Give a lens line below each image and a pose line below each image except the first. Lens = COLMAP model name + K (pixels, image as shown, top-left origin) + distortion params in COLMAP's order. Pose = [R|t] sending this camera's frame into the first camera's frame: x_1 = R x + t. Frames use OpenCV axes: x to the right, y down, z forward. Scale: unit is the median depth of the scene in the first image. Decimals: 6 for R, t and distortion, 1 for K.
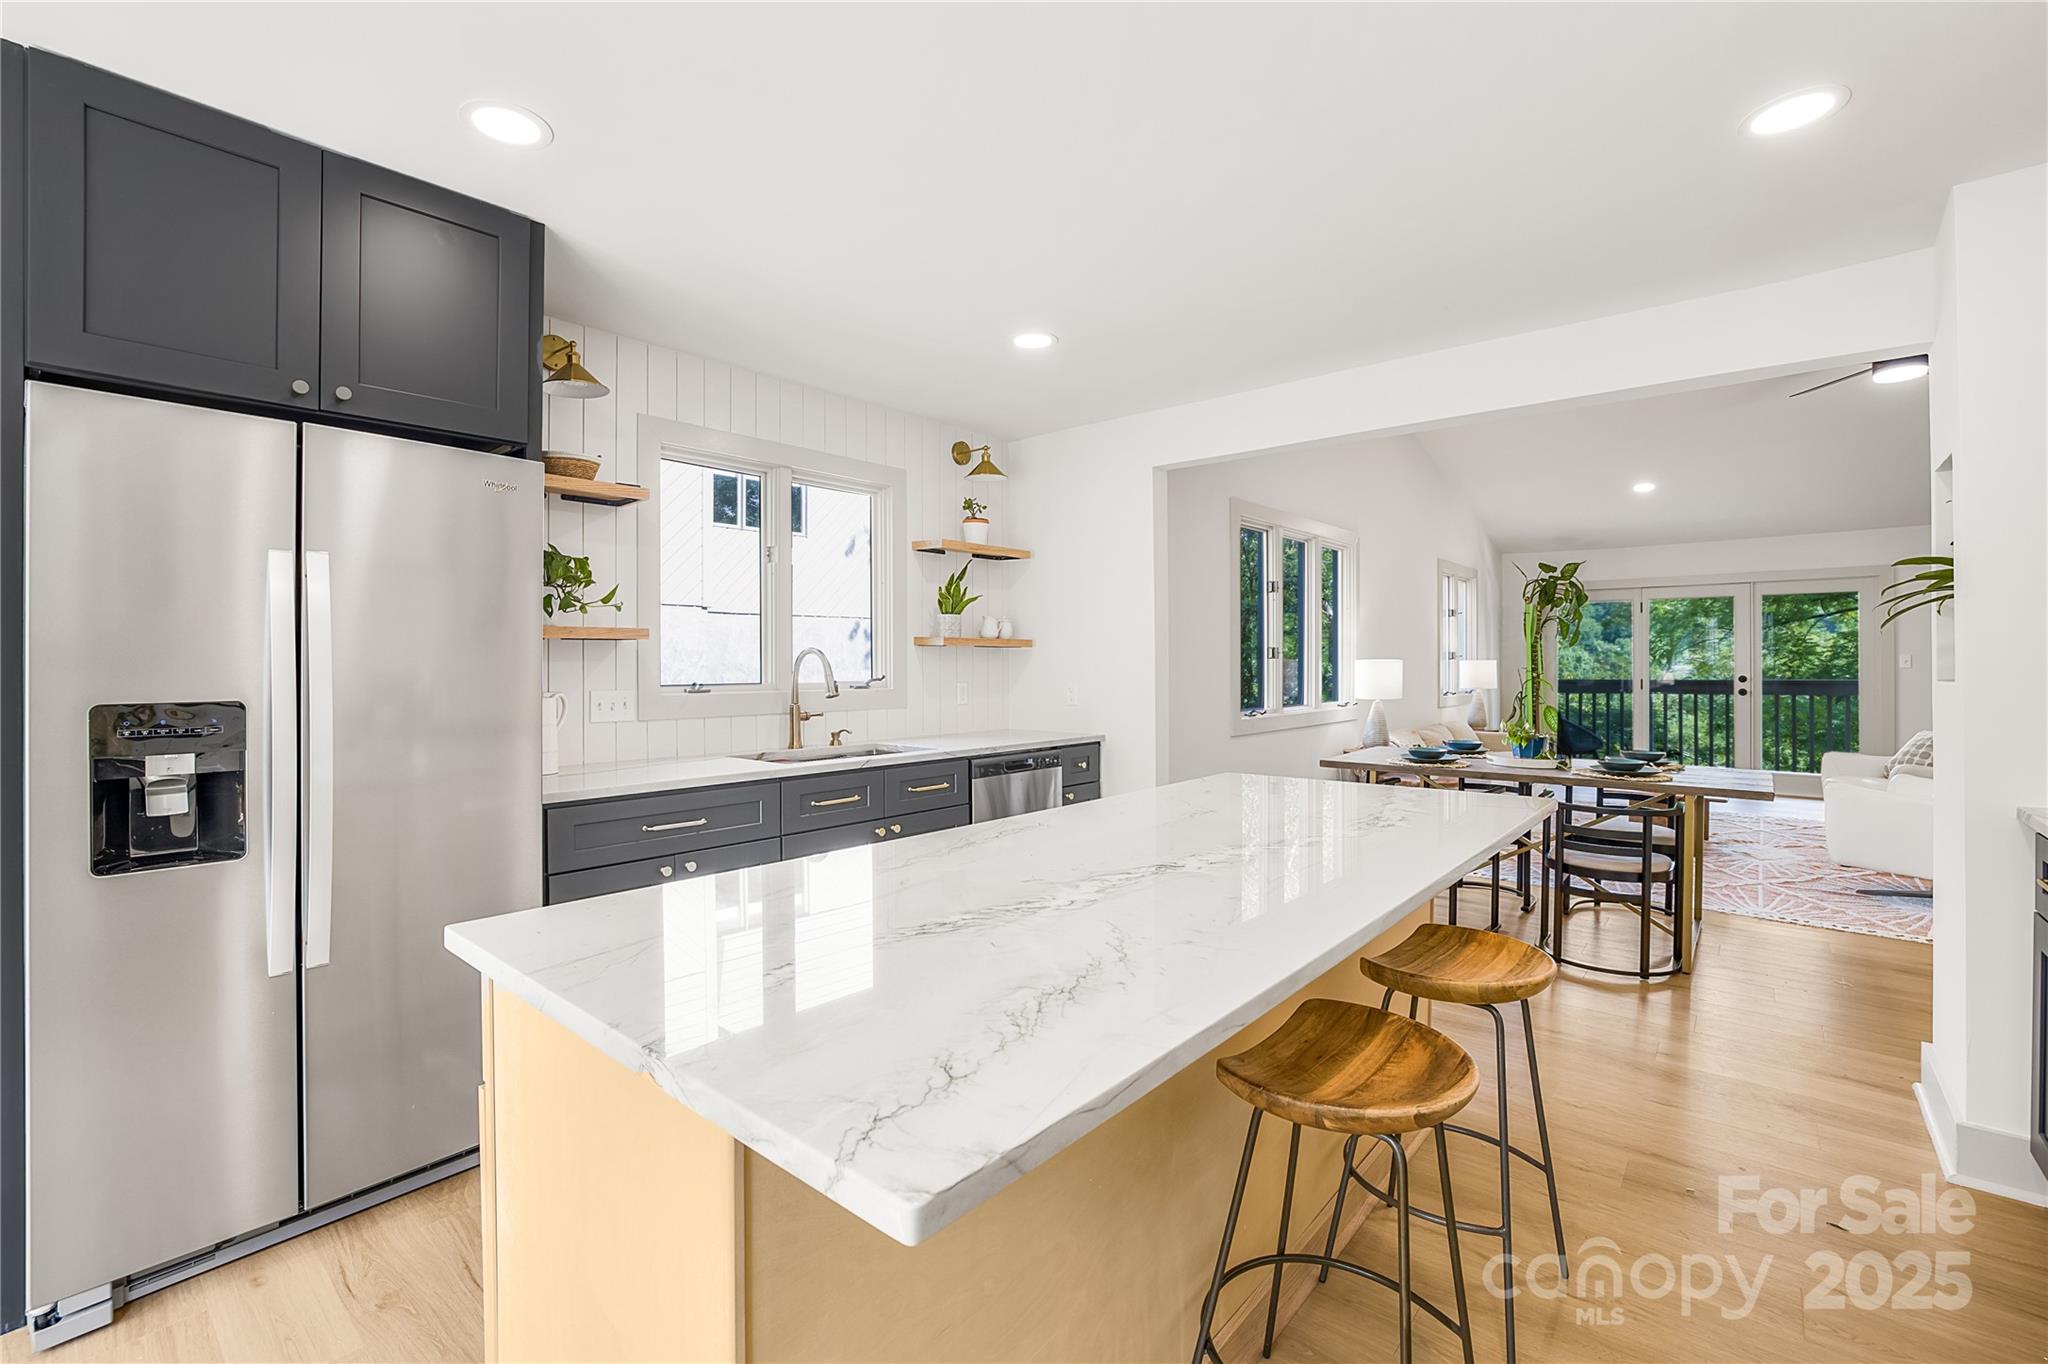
lens RADIAL K [[894.8, 0, 1003.9], [0, 894.8, 672.3], [0, 0, 1]] dist [-0.039512, 0.013535]
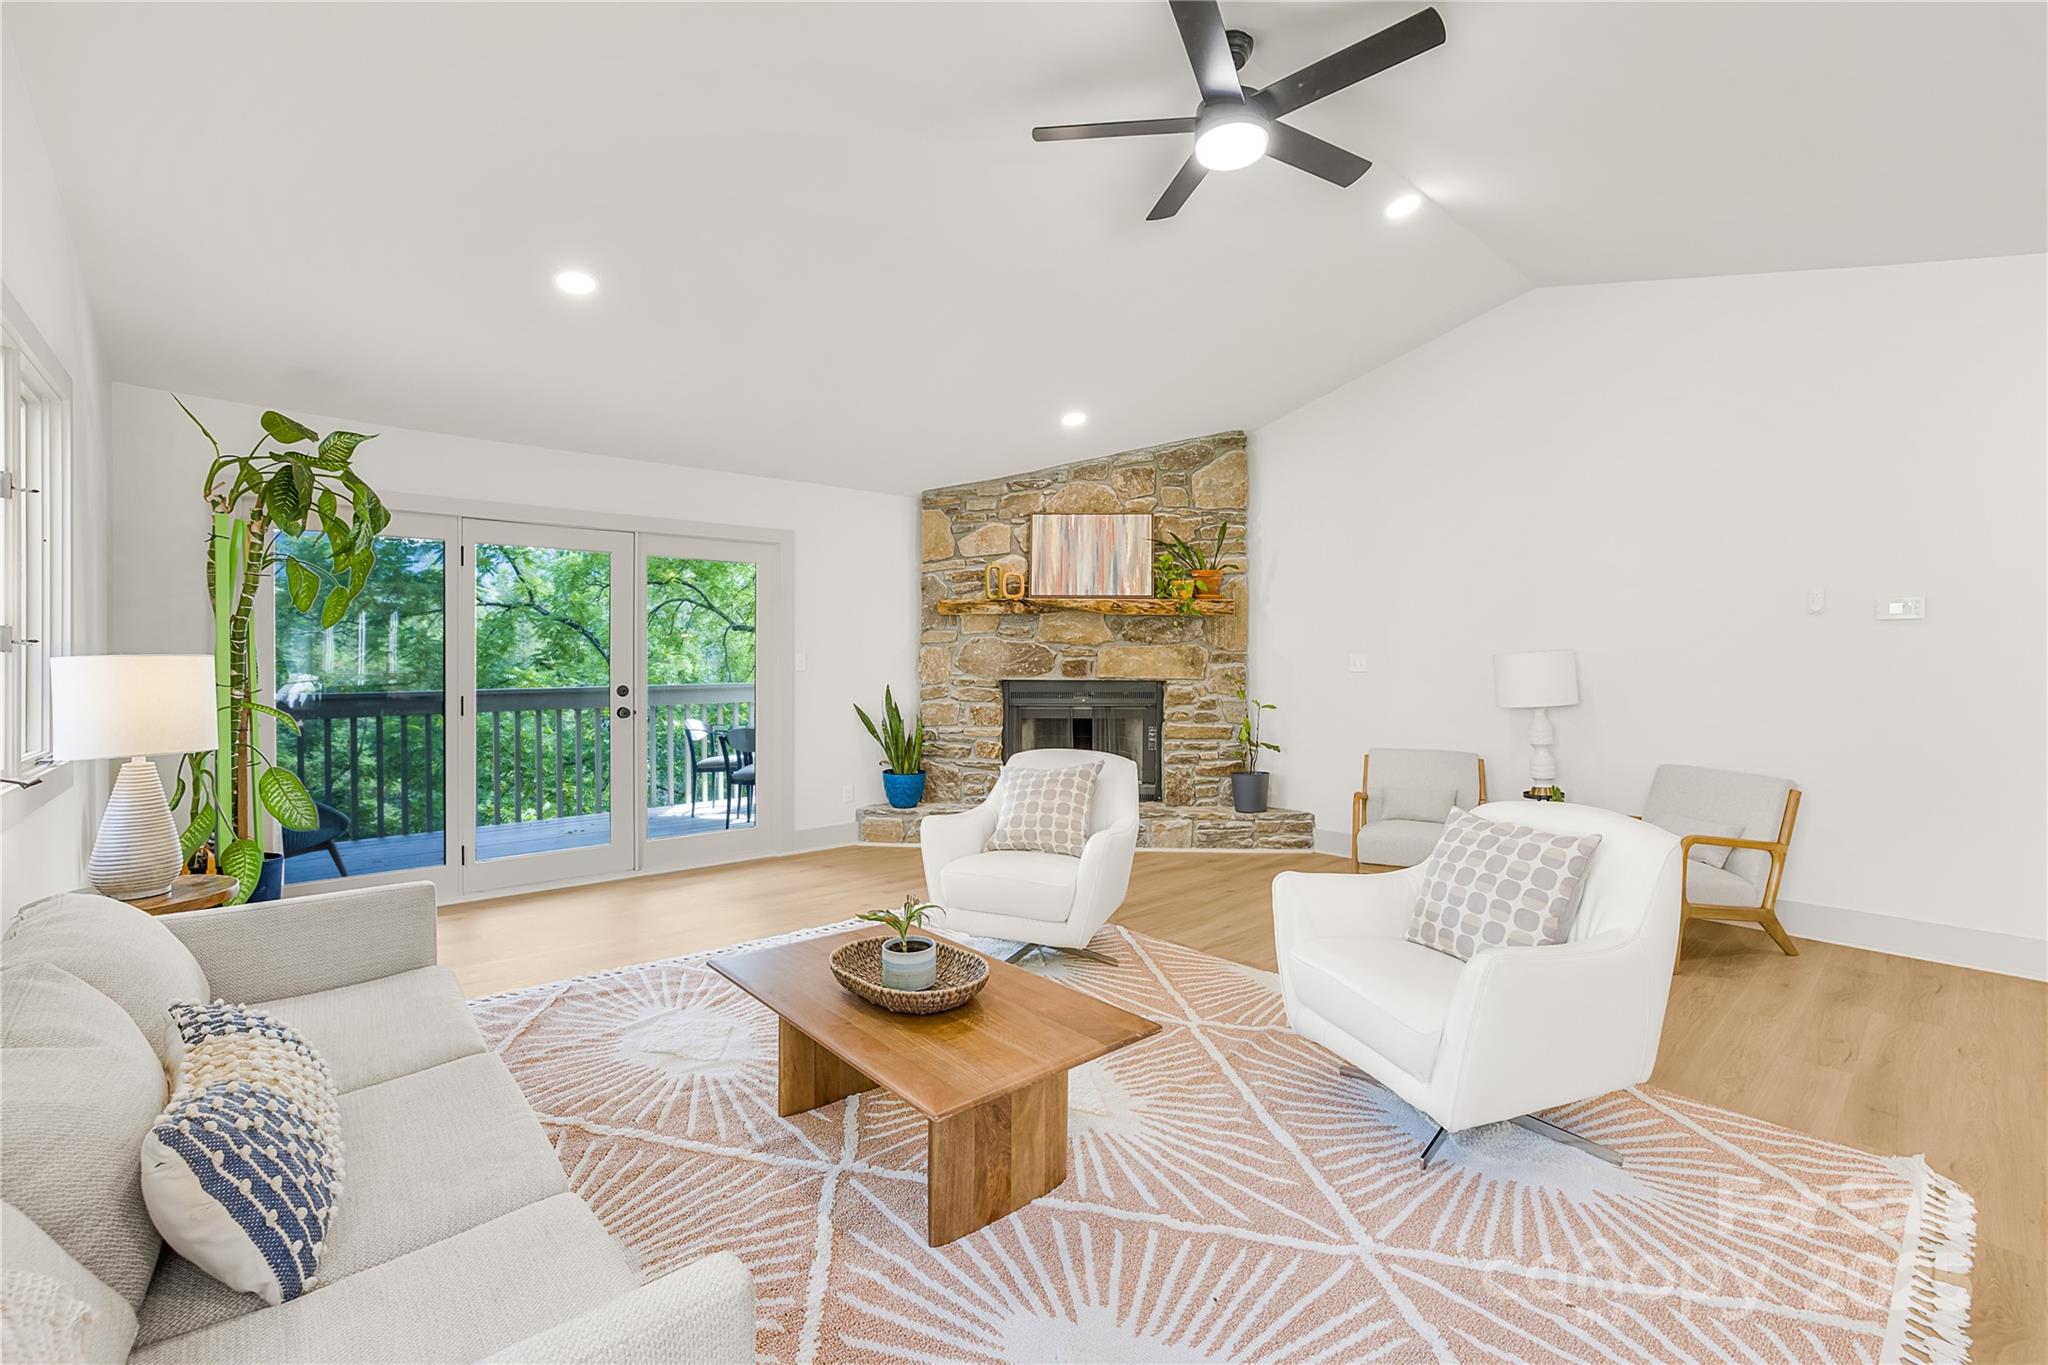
lens RADIAL K [[894.8, 0, 1033.7], [0, 894.8, 663.2], [0, 0, 1]] dist [-0.039512, 0.013535]
pose [[0.127501, 0.001592, 0.991837, 0.551051], [0.009019, 0.999956, -0.002764, -0.014769], [-0.991797, 0.009298, 0.127481, 1.278279]]
